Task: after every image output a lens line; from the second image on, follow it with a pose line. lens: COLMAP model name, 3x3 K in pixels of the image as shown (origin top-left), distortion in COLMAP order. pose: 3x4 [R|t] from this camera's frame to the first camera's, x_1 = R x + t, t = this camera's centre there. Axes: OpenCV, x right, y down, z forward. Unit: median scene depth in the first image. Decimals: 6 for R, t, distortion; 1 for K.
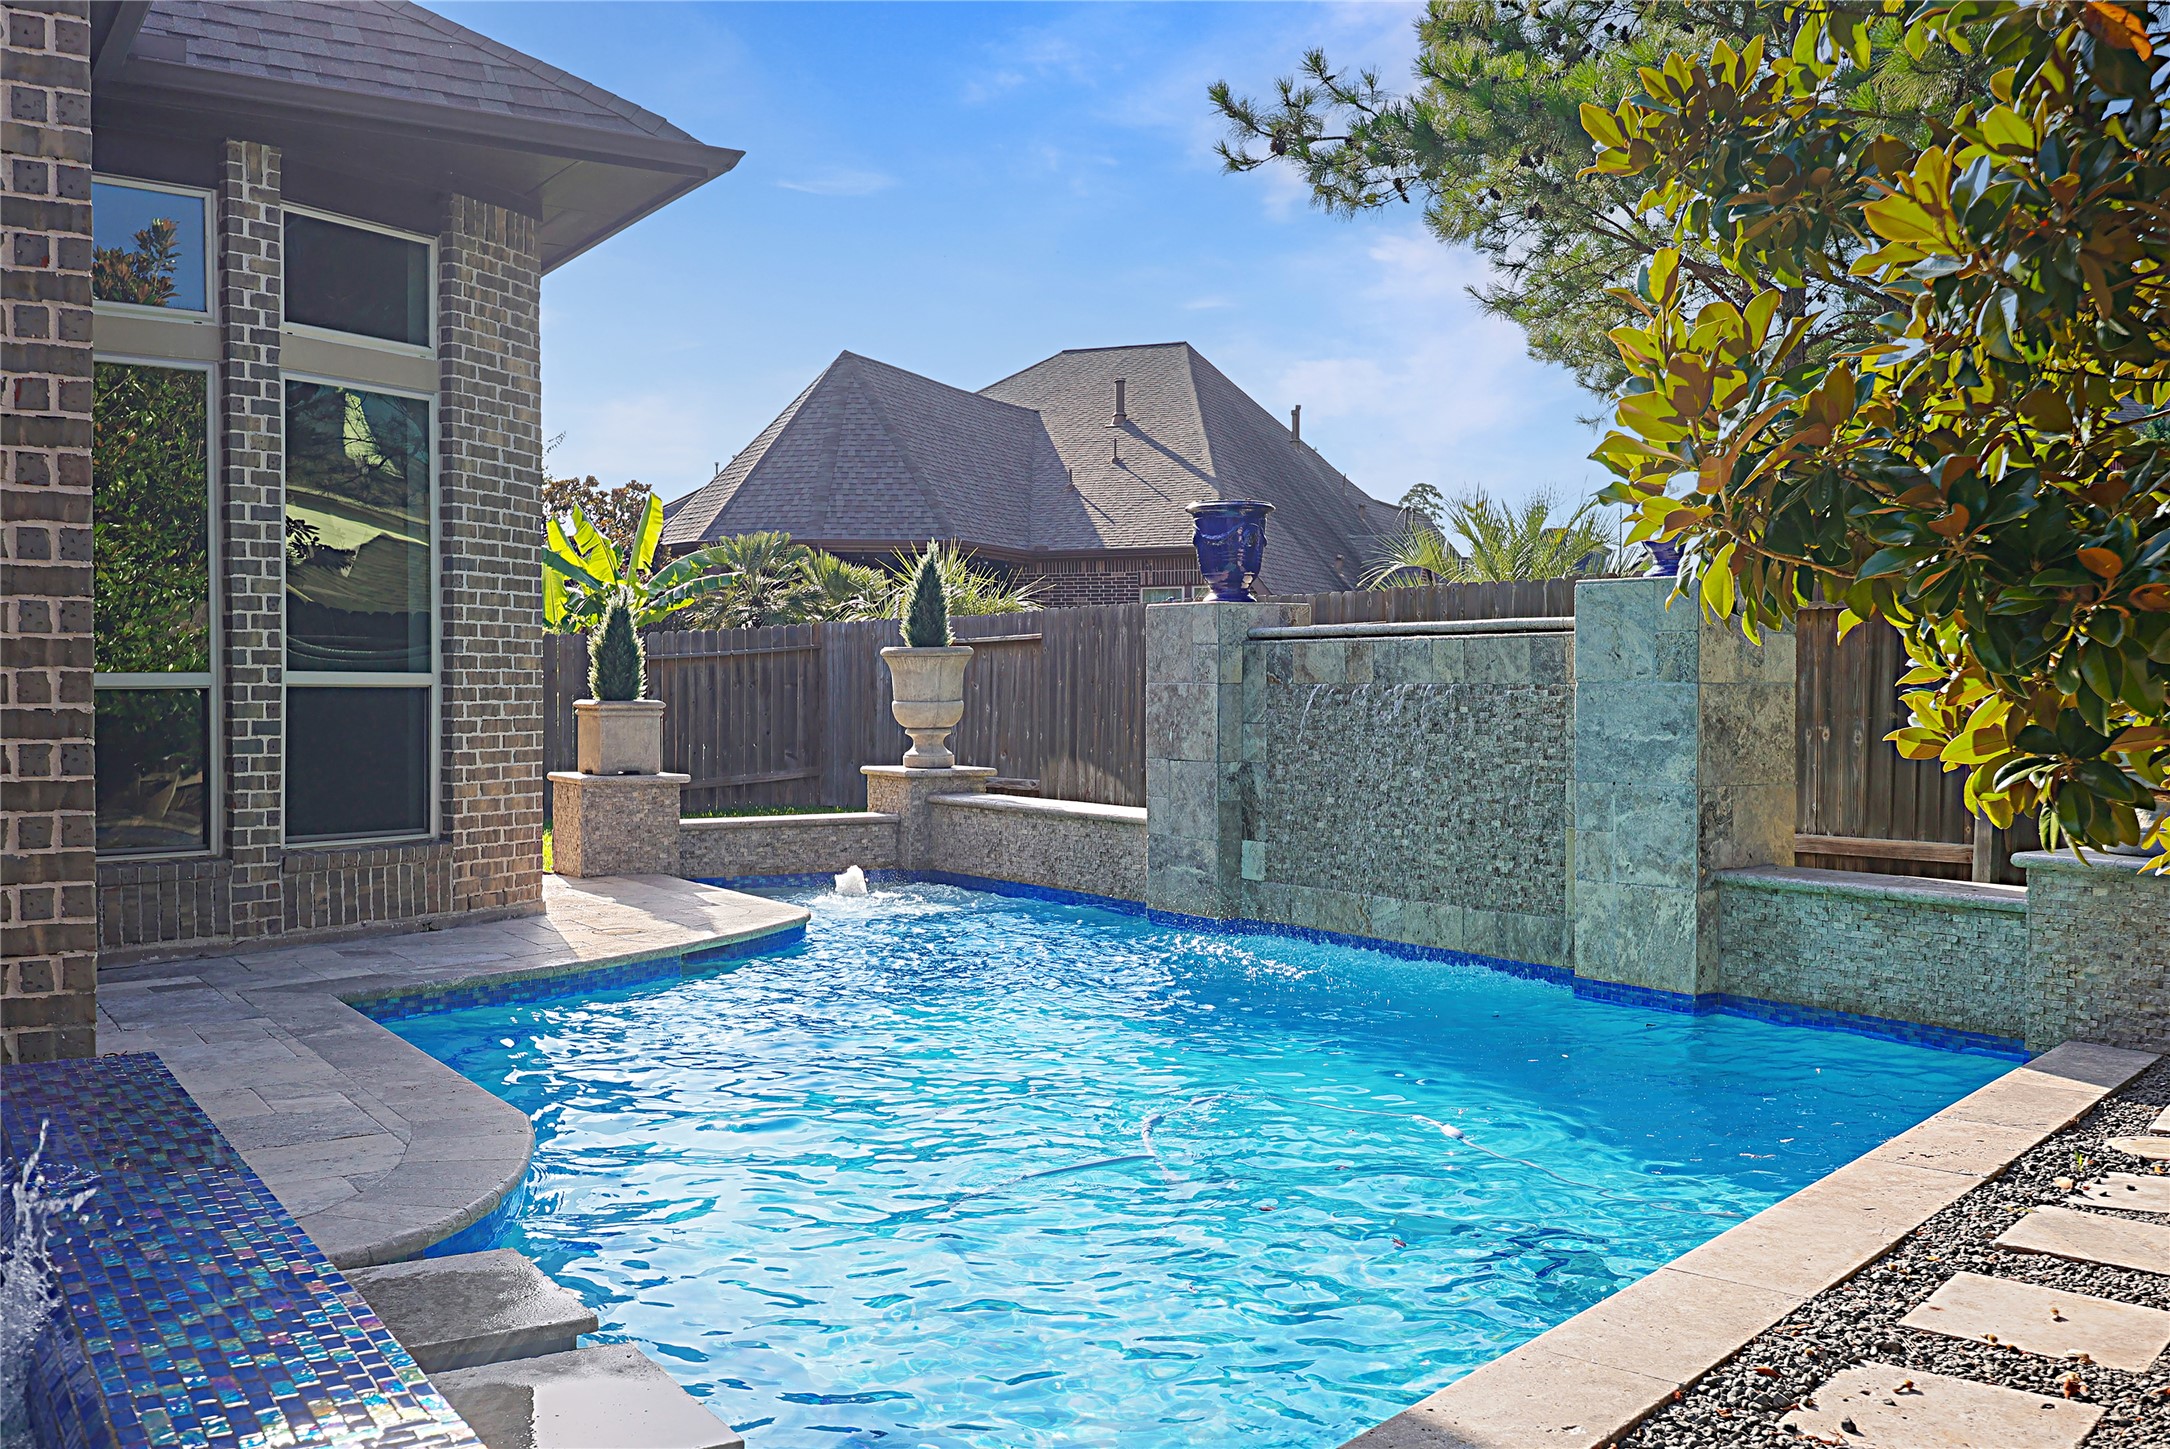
lens RADIAL K [[2049.2, 0, 1076.8], [0, 2049.2, 716.5], [0, 0, 1]] dist [-0.000170, -0.002291]
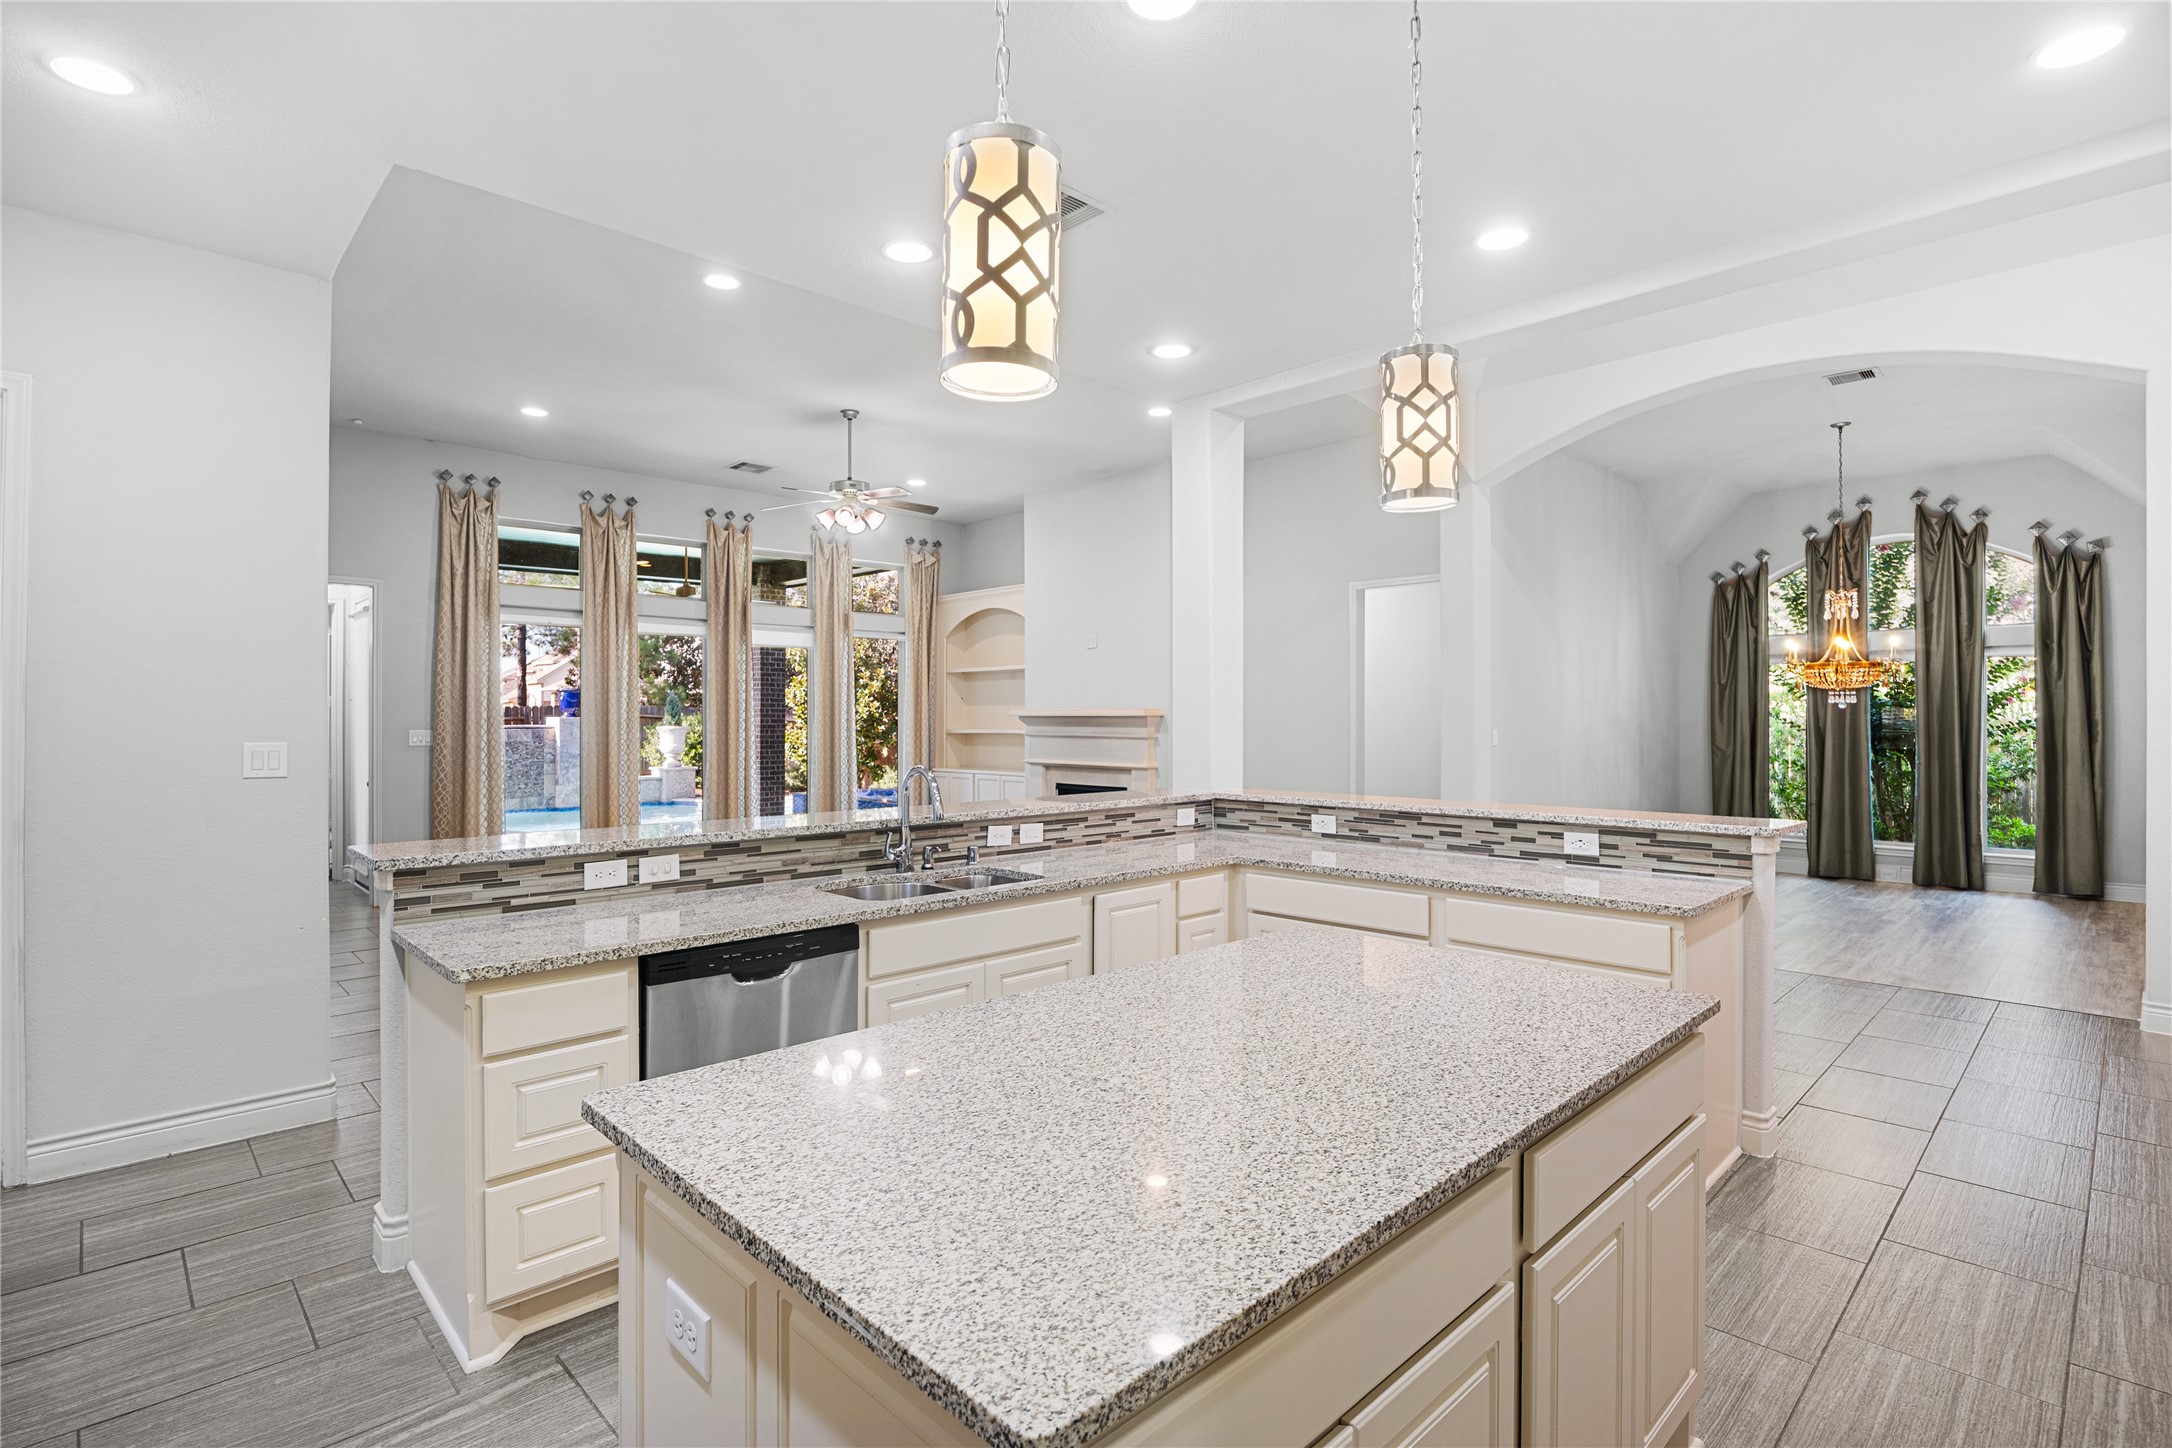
lens RADIAL K [[1036.1, 0, 1079.1], [0, 1036.1, 712.4], [0, 0, 1]] dist [-0.015845, -0.000179]
pose [[-0.215861, 0.003124, 0.976419, -1.968696], [0.012860, 0.999917, -0.000357, -0.057051], [-0.976340, 0.012480, -0.215883, 0.357134]]
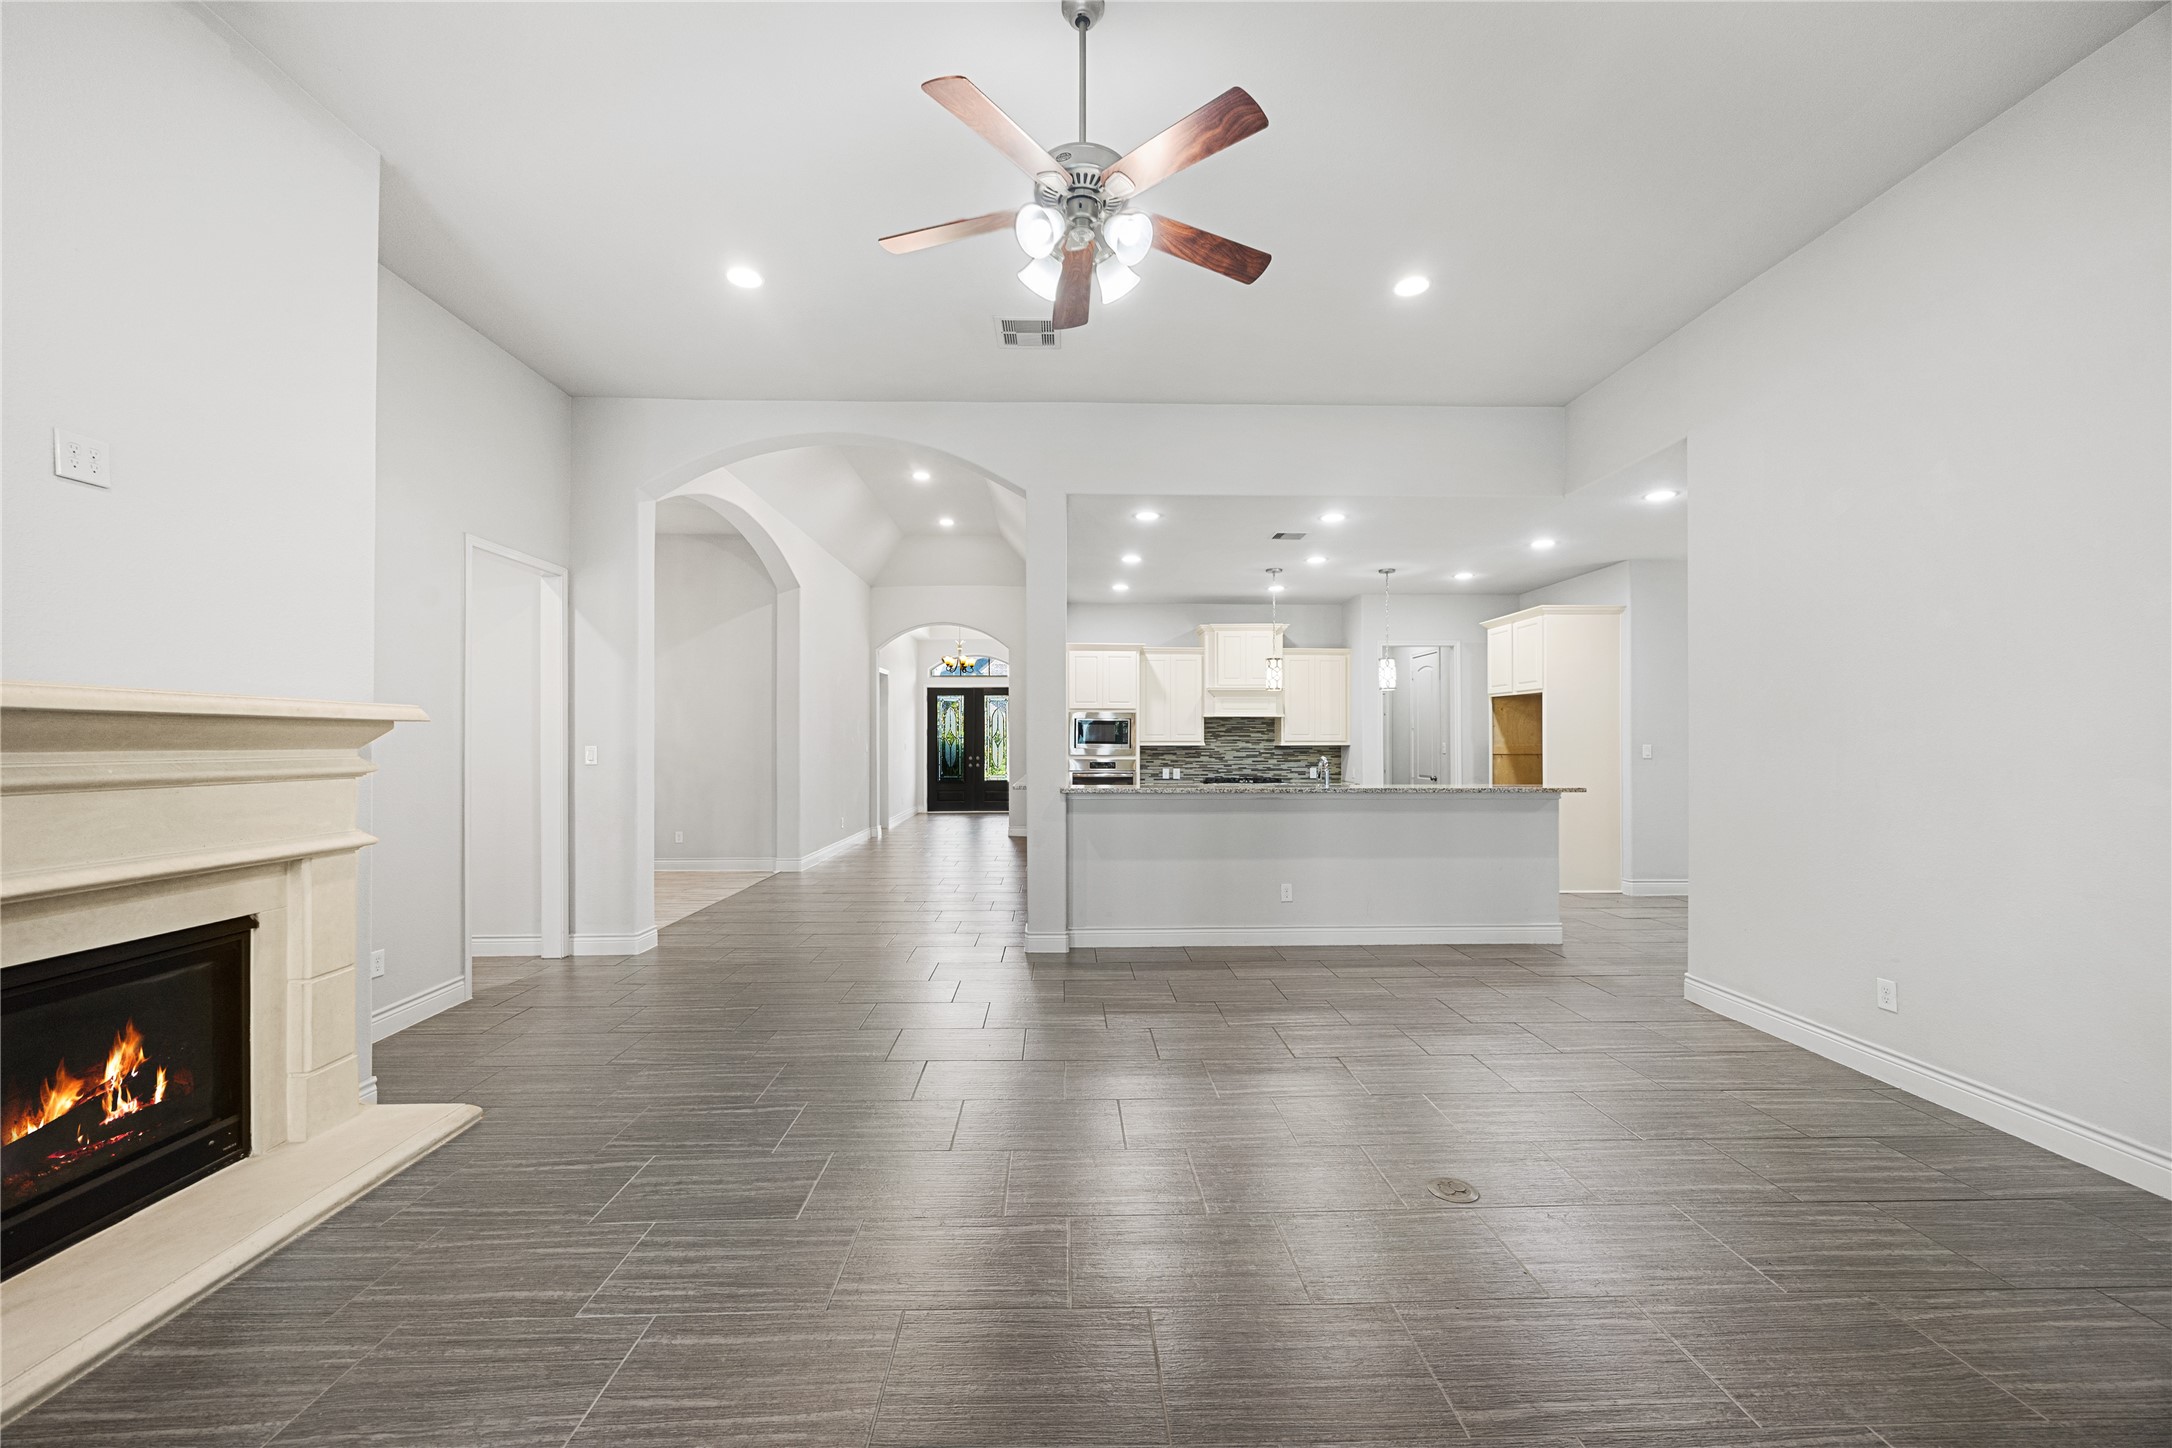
lens RADIAL K [[836.6, 0, 1084.8], [0, 836.6, 738.4], [0, 0, 1]] dist [-0.000022, -0.000036]
pose [[-0.497915, -0.005565, -0.867208, -0.900035], [-0.012431, 0.999922, 0.000720, -0.050185], [0.867137, 0.011138, -0.497946, 0.498593]]
